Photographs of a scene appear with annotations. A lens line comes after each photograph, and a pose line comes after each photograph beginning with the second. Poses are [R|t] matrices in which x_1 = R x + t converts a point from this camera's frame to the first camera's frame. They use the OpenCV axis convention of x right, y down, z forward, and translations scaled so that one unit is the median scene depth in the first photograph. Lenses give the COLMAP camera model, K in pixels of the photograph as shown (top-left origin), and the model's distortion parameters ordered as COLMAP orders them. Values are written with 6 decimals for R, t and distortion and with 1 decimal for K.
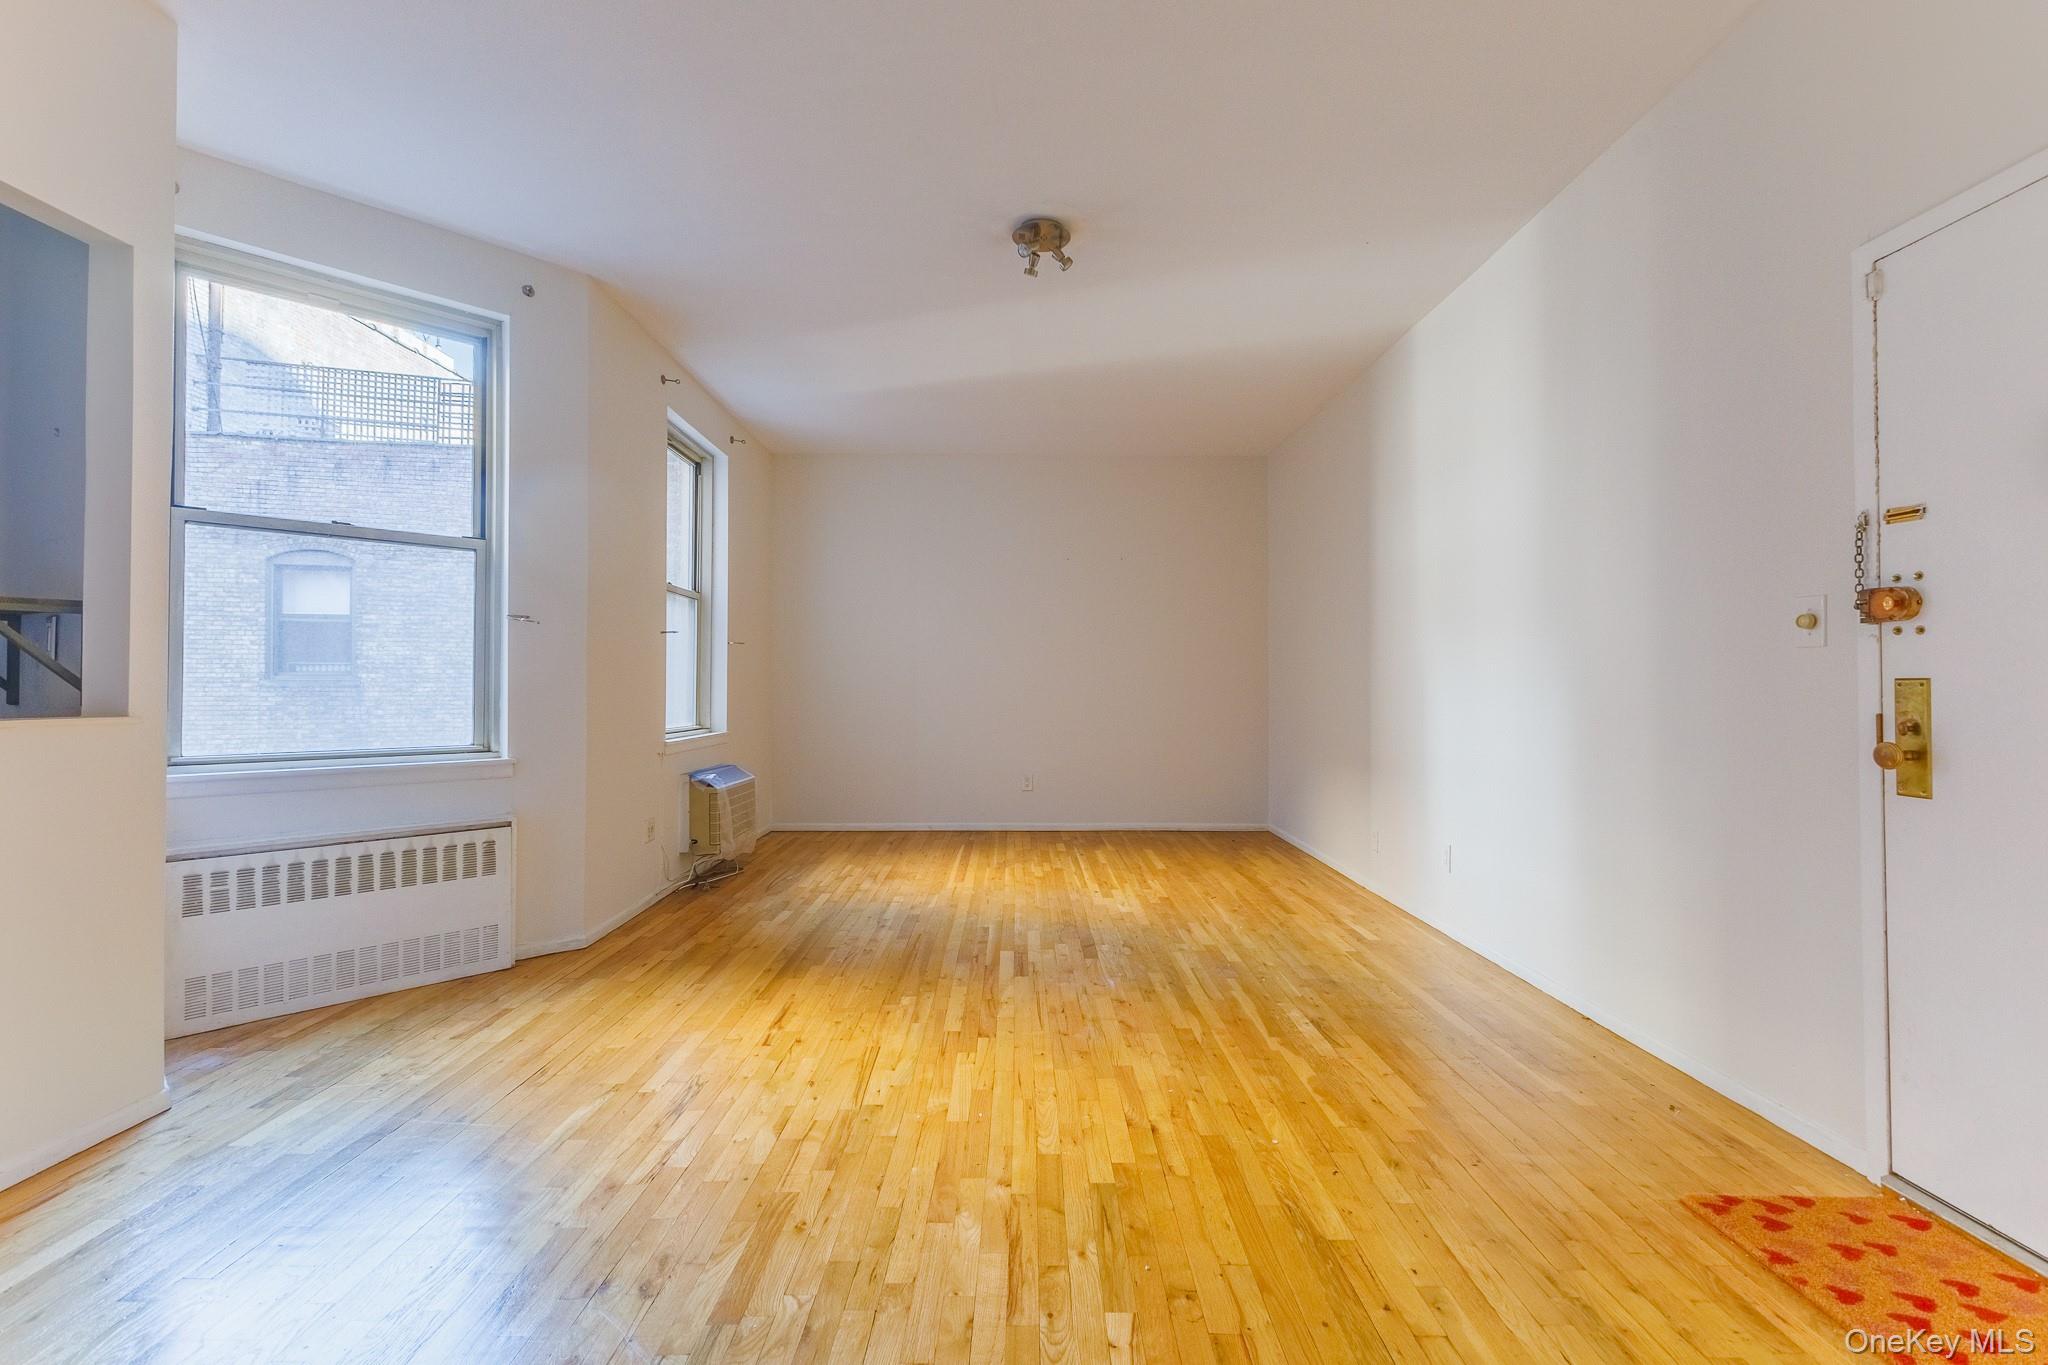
lens RADIAL K [[880.9, 0, 1022.9], [0, 880.9, 676.8], [0, 0, 1]] dist [0.015125, -0.003434]
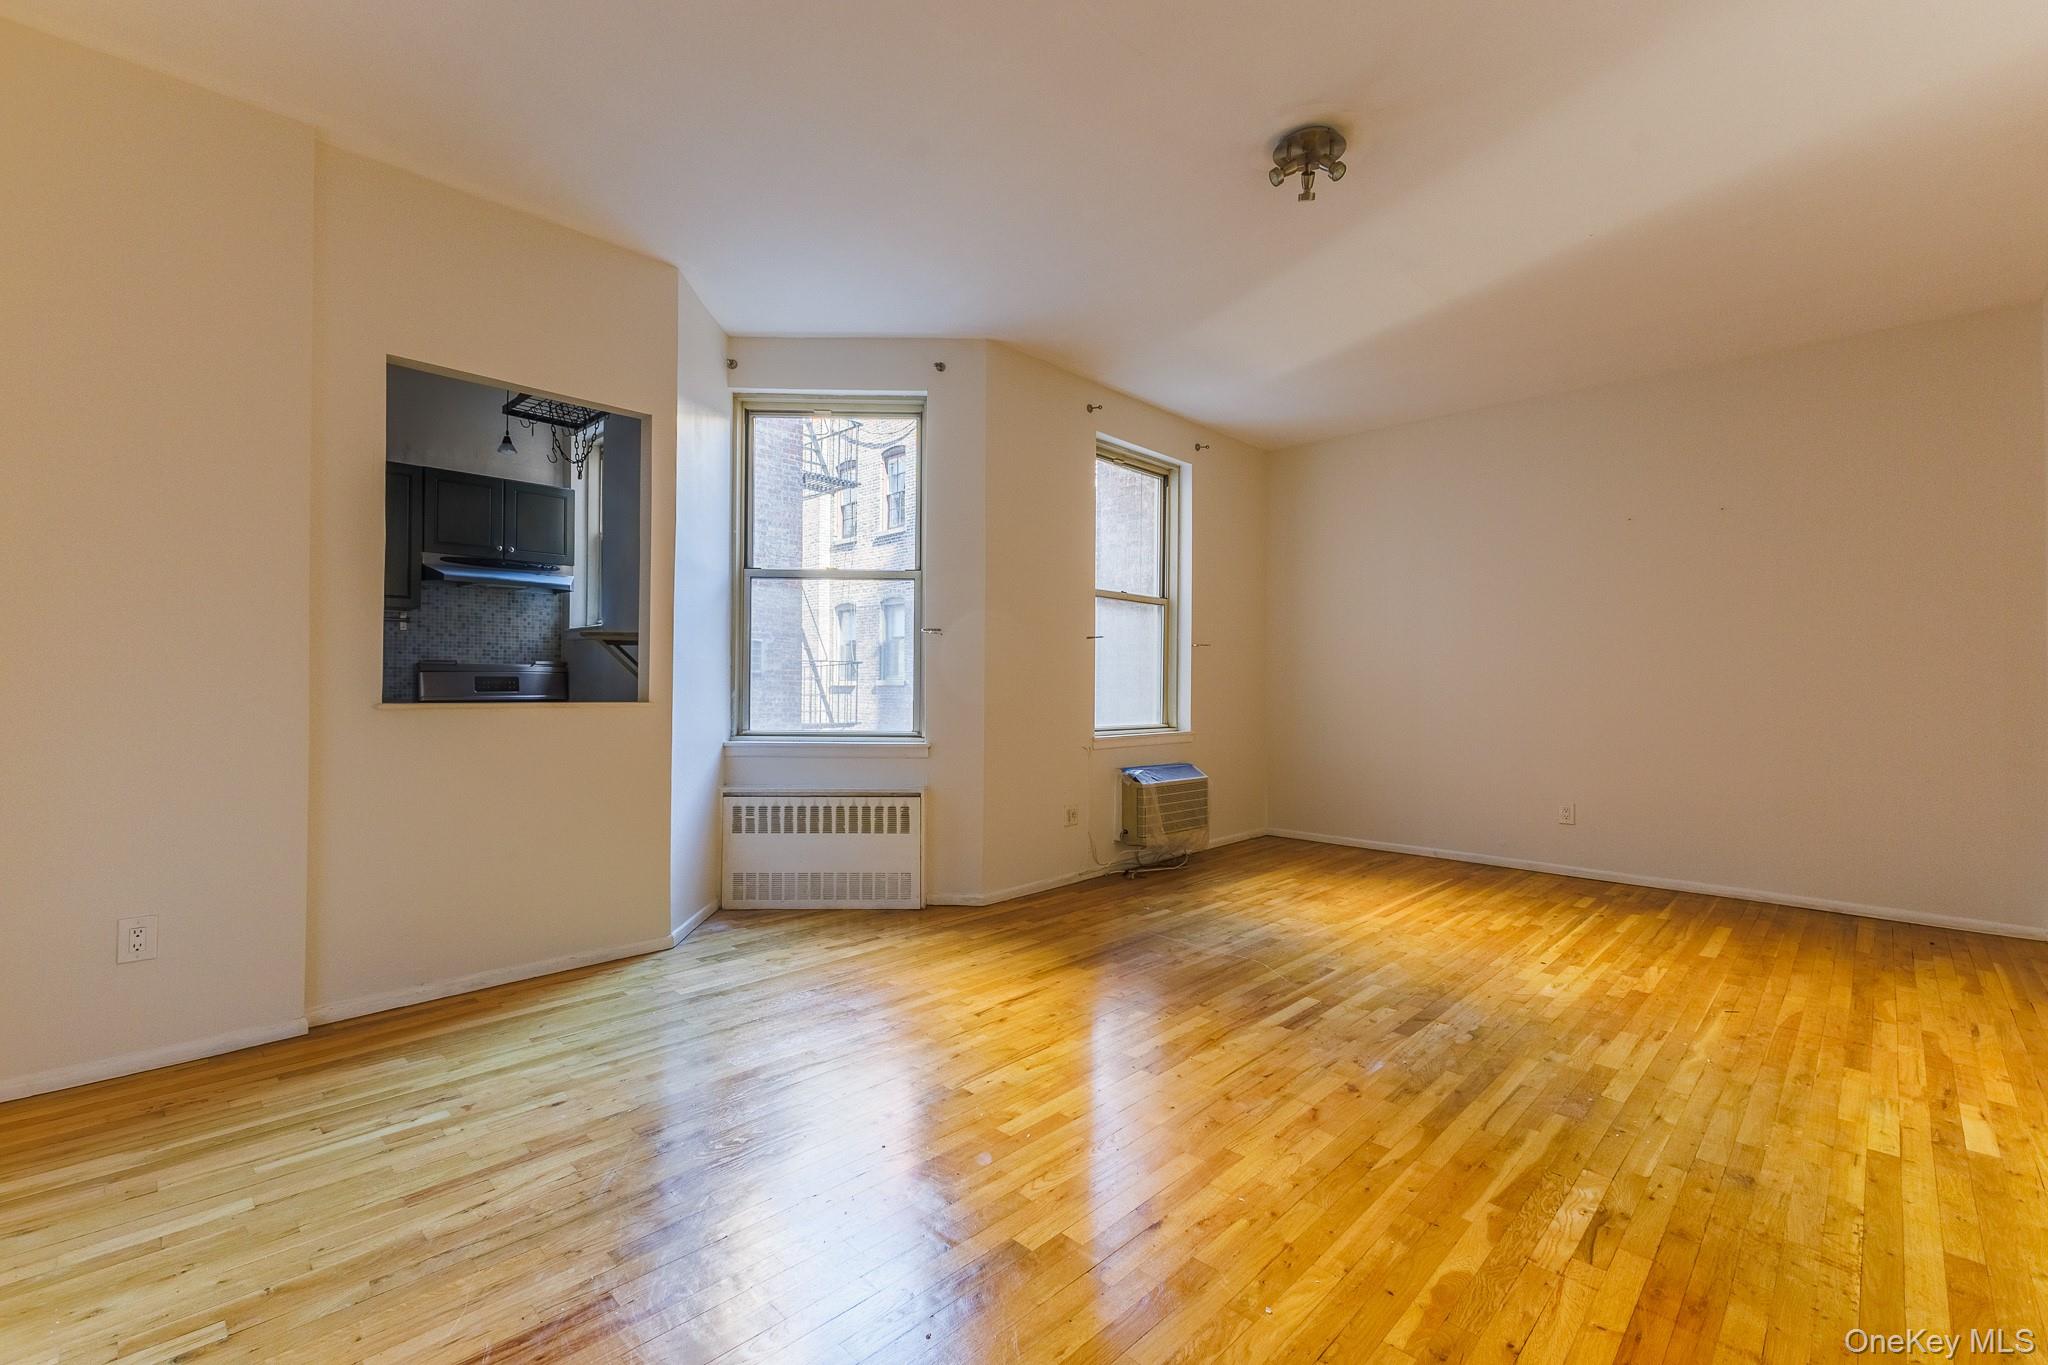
lens RADIAL K [[882.3, 0, 1022.6], [0, 882.3, 677.2], [0, 0, 1]] dist [0.009514, 0.000951]
pose [[0.713958, -0.002953, -0.700182, 0.432899], [0.001564, 0.999995, -0.002624, 0.002590], [0.700186, 0.000778, 0.713960, 0.221356]]
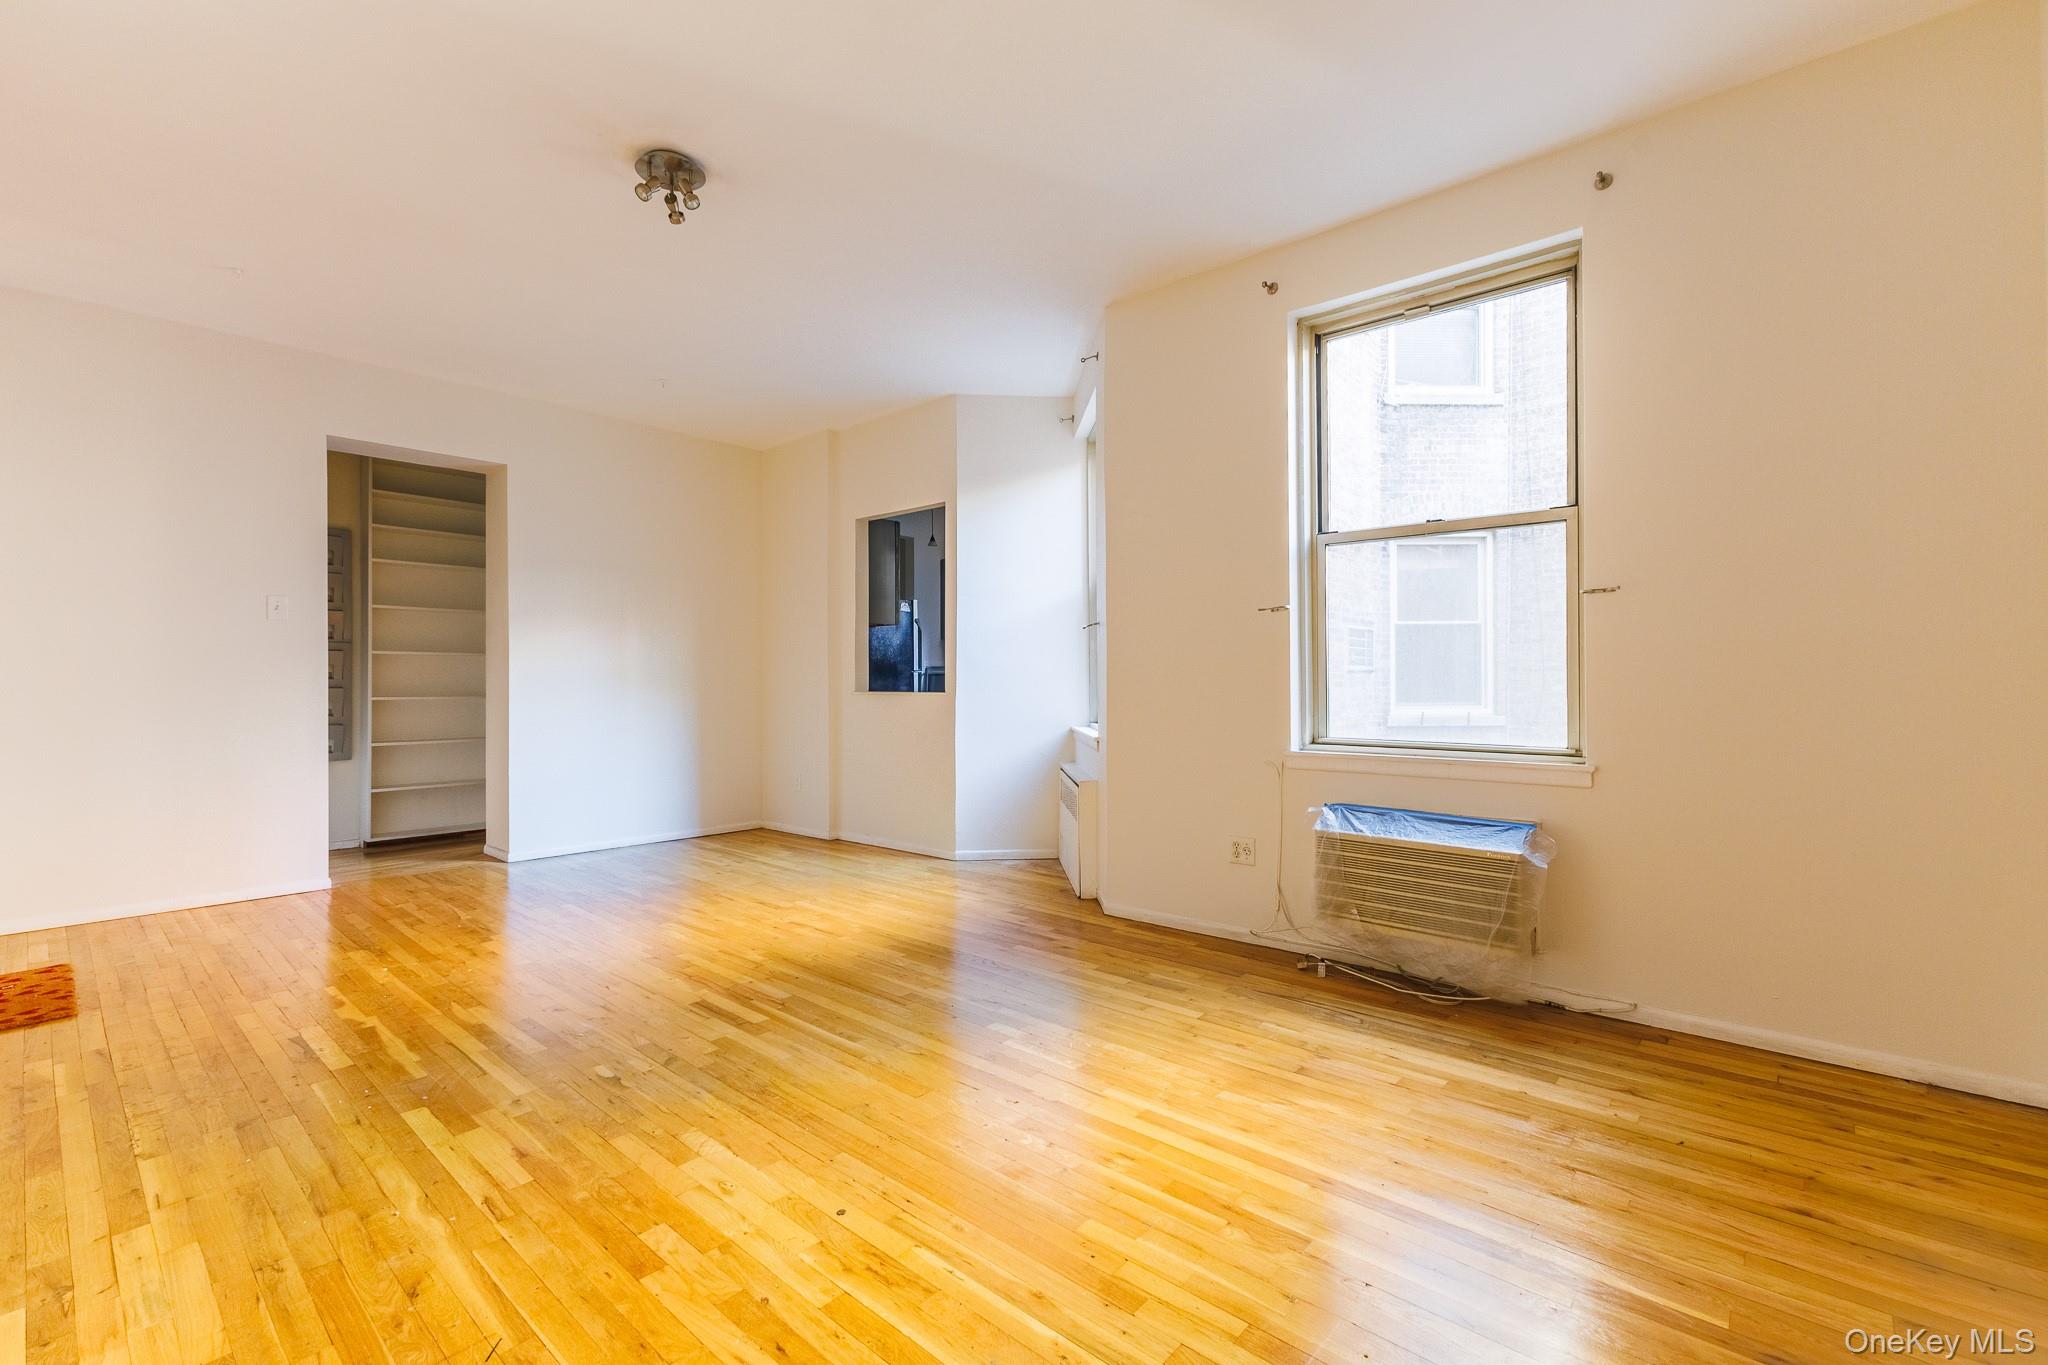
lens RADIAL K [[880.9, 0, 1022.9], [0, 880.9, 676.8], [0, 0, 1]] dist [0.015125, -0.003434]
pose [[-0.667752, 0.000431, -0.744384, 0.467339], [0.012427, 0.999867, -0.010569, 0.020135], [0.744280, -0.016308, -0.667668, 1.936913]]
